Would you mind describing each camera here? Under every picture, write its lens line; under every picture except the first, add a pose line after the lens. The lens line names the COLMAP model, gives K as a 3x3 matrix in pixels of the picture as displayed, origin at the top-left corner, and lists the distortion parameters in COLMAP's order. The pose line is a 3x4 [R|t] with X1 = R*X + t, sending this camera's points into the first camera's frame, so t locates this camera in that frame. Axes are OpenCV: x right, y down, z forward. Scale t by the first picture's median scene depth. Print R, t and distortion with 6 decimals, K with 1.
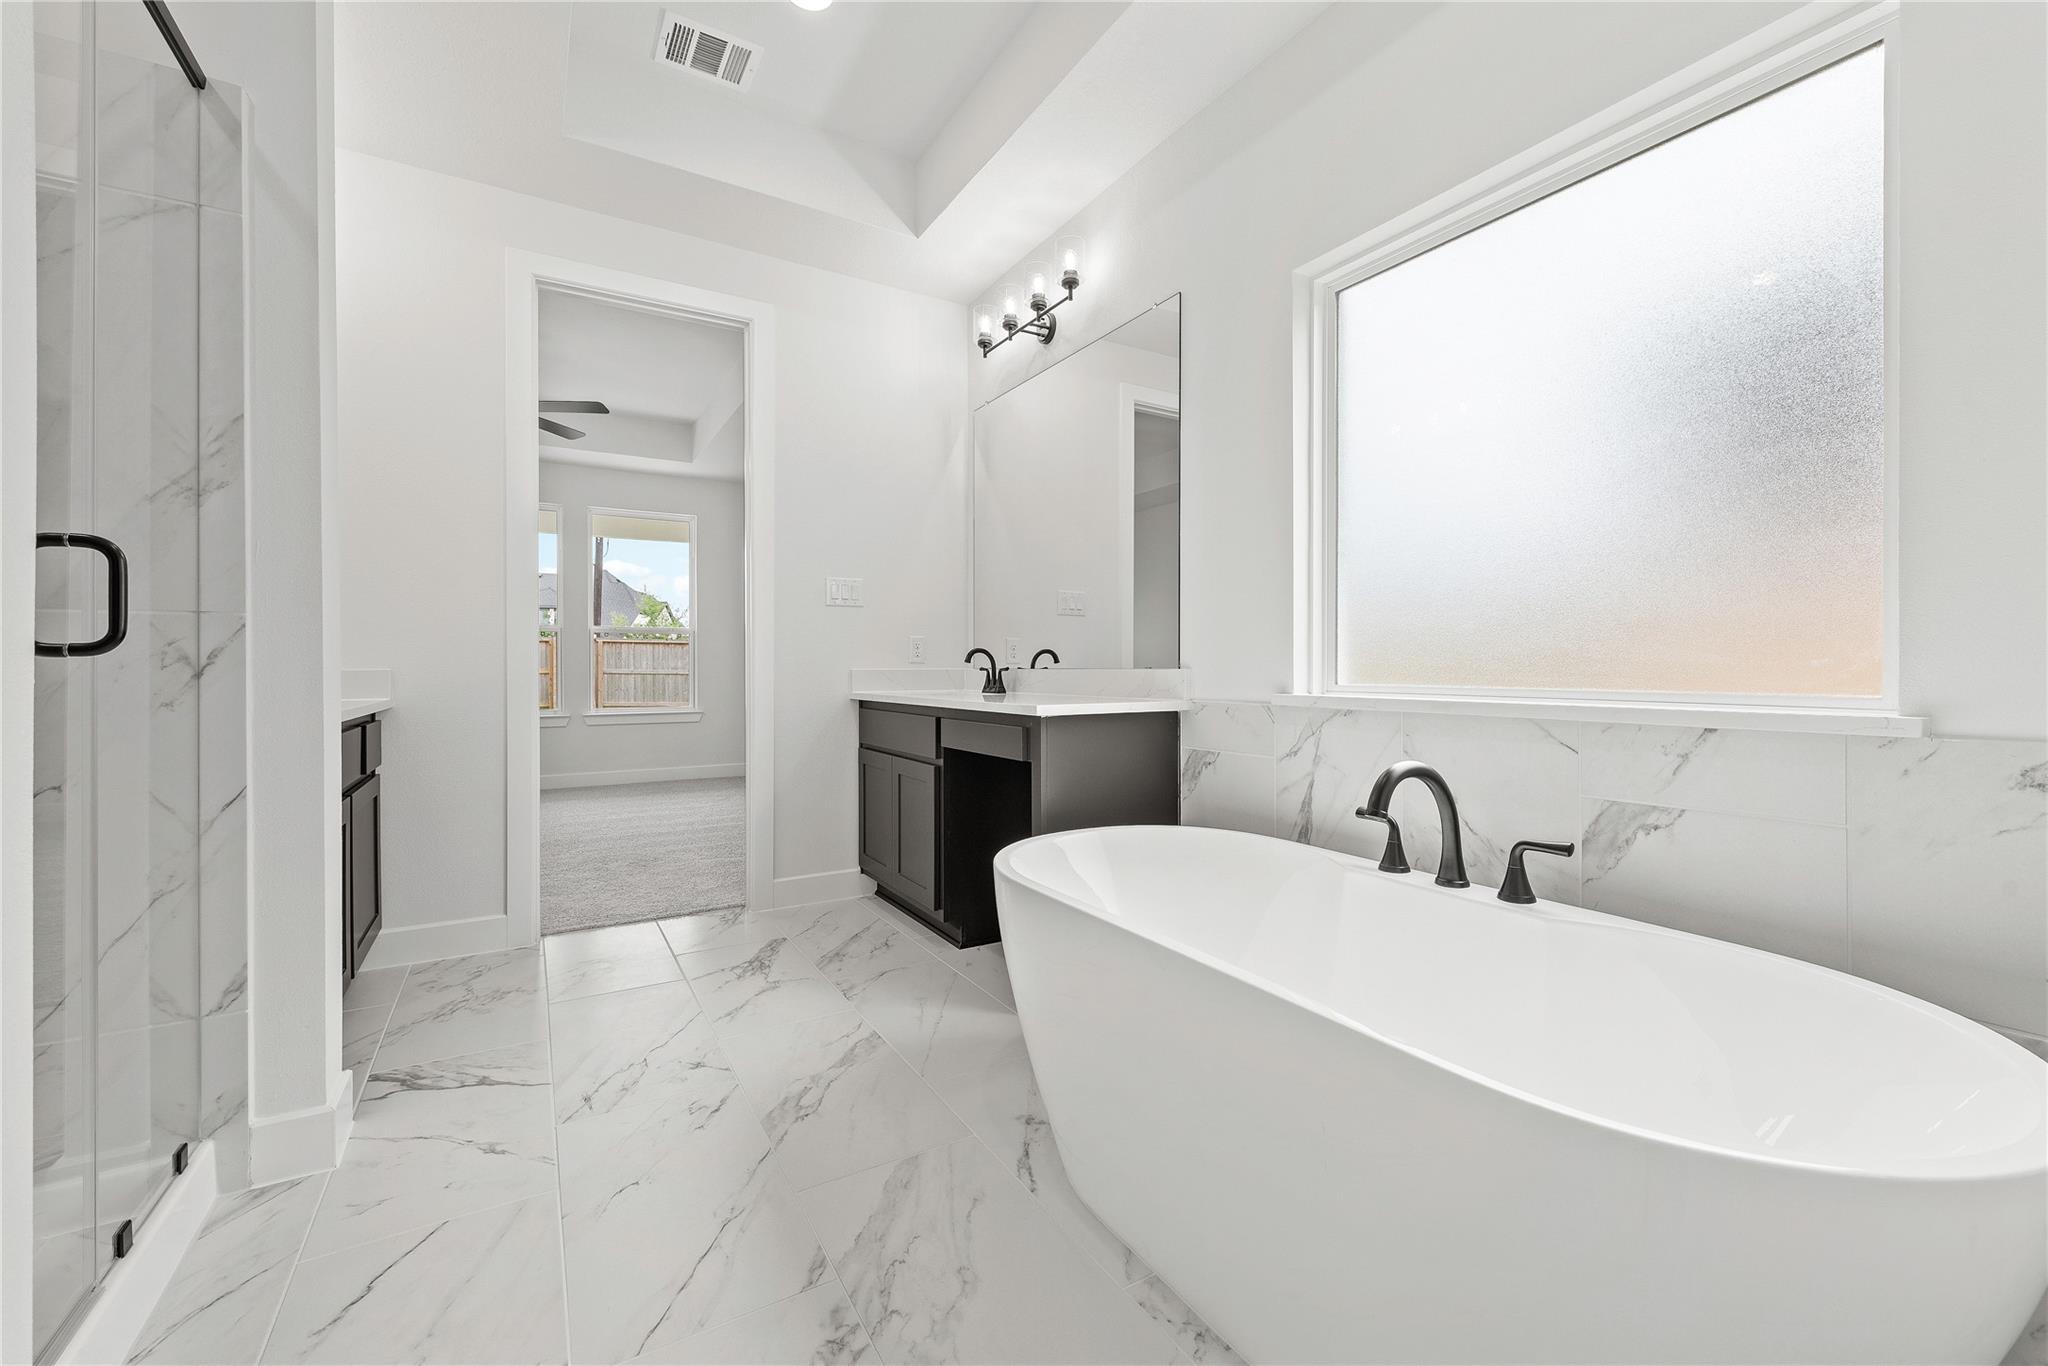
lens RADIAL K [[826.7, 0, 1024.0], [0, 826.7, 683.0], [0, 0, 1]] dist [0.000804, 0.000045]
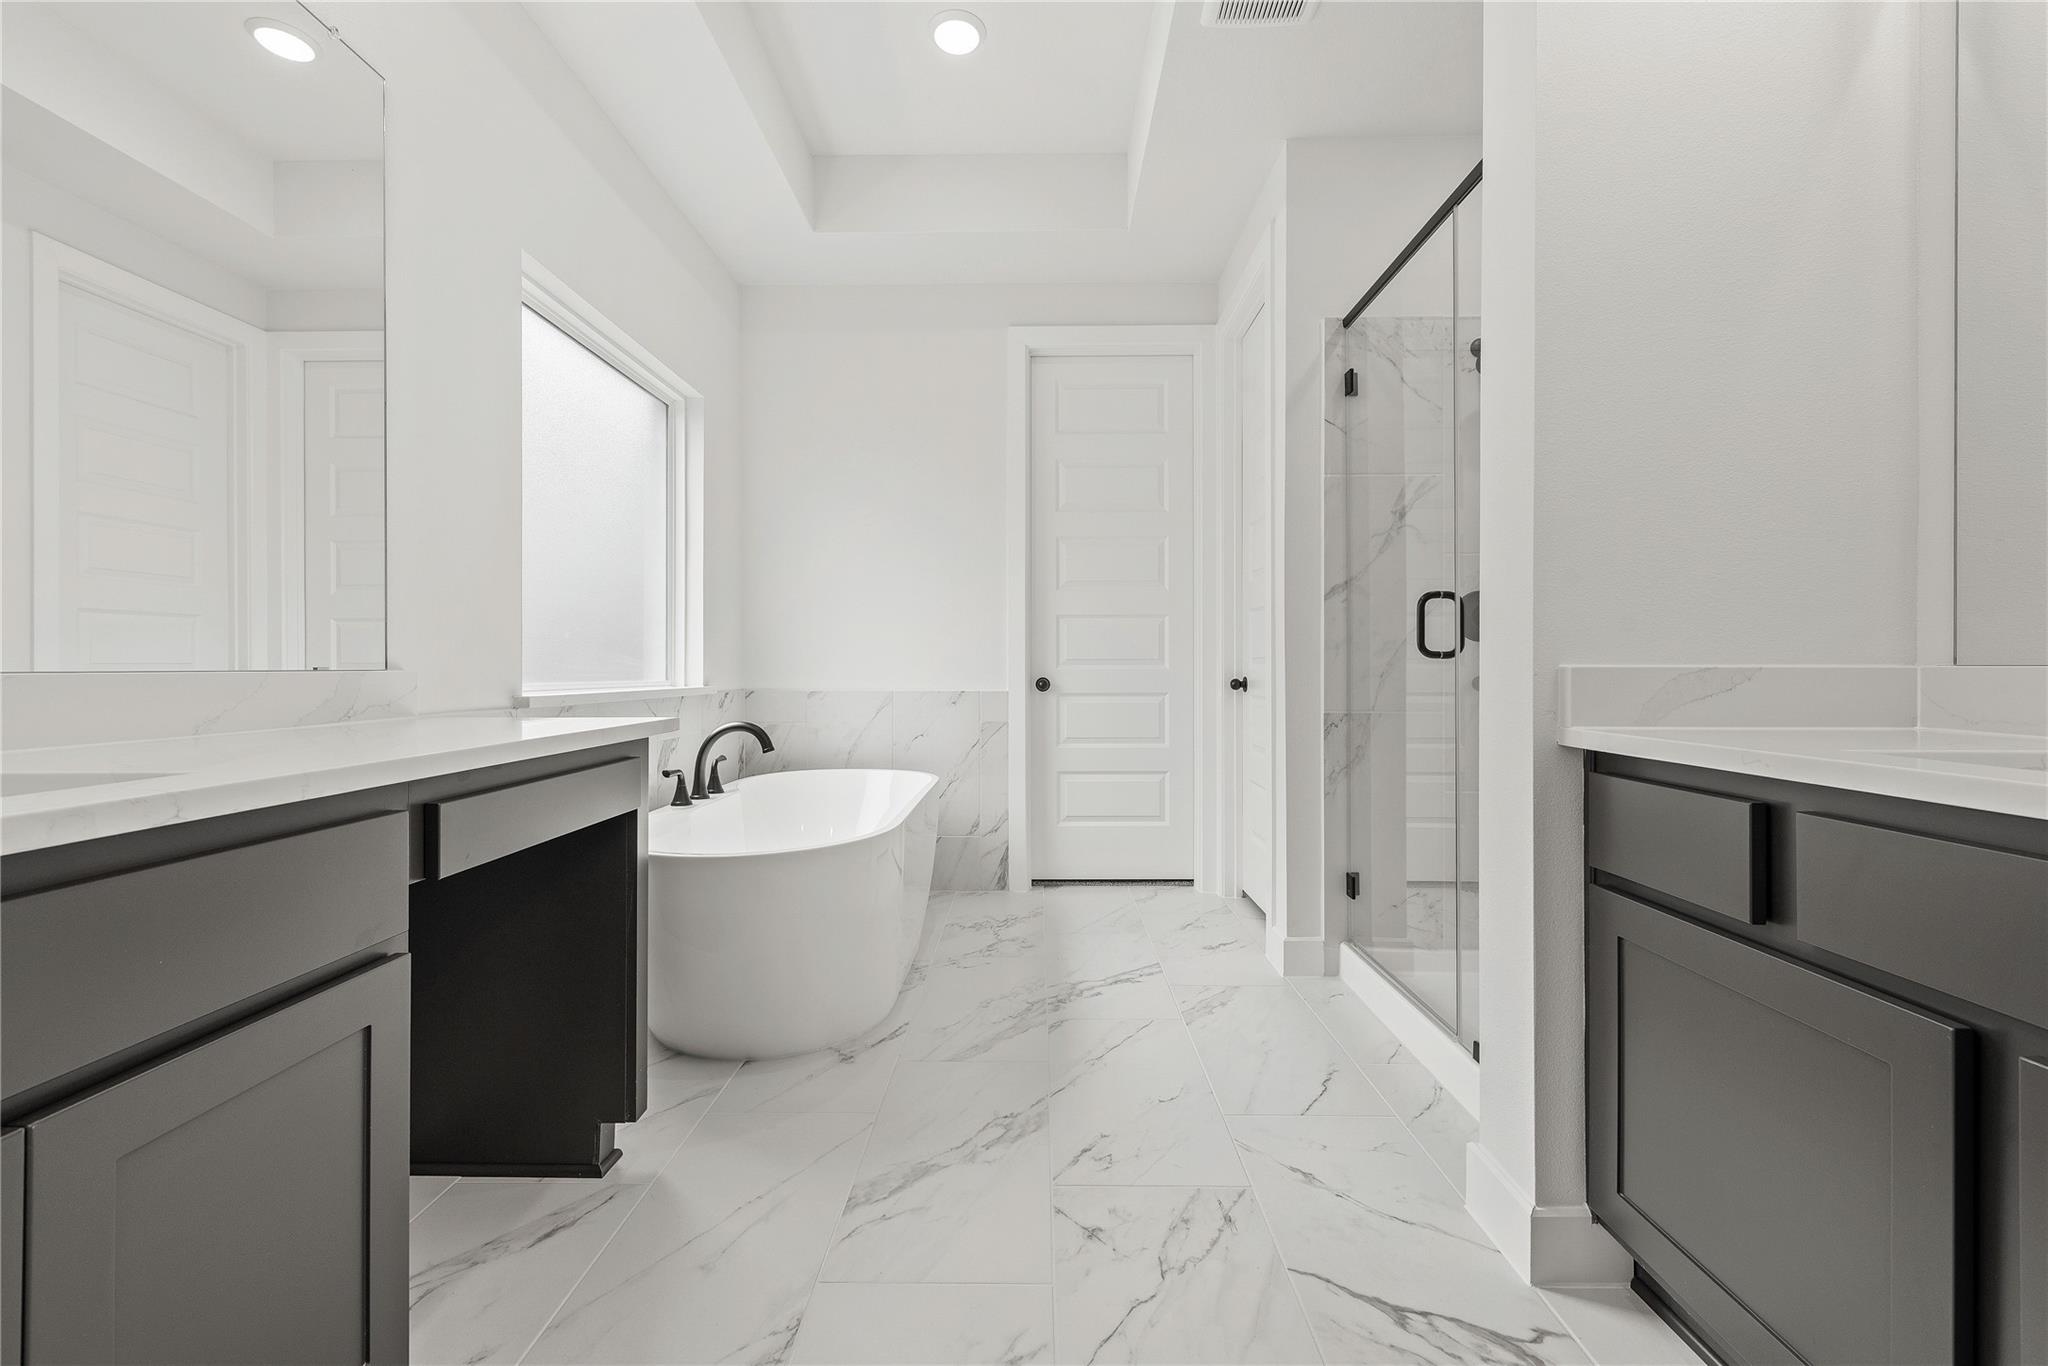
lens RADIAL K [[826.7, 0, 1024.0], [0, 826.7, 683.0], [0, 0, 1]] dist [0.000804, 0.000045]
pose [[-0.848713, -0.009255, 0.528773, -0.798334], [0.011847, 0.999263, 0.036505, -0.035204], [-0.528721, 0.037246, -0.847978, 1.803088]]
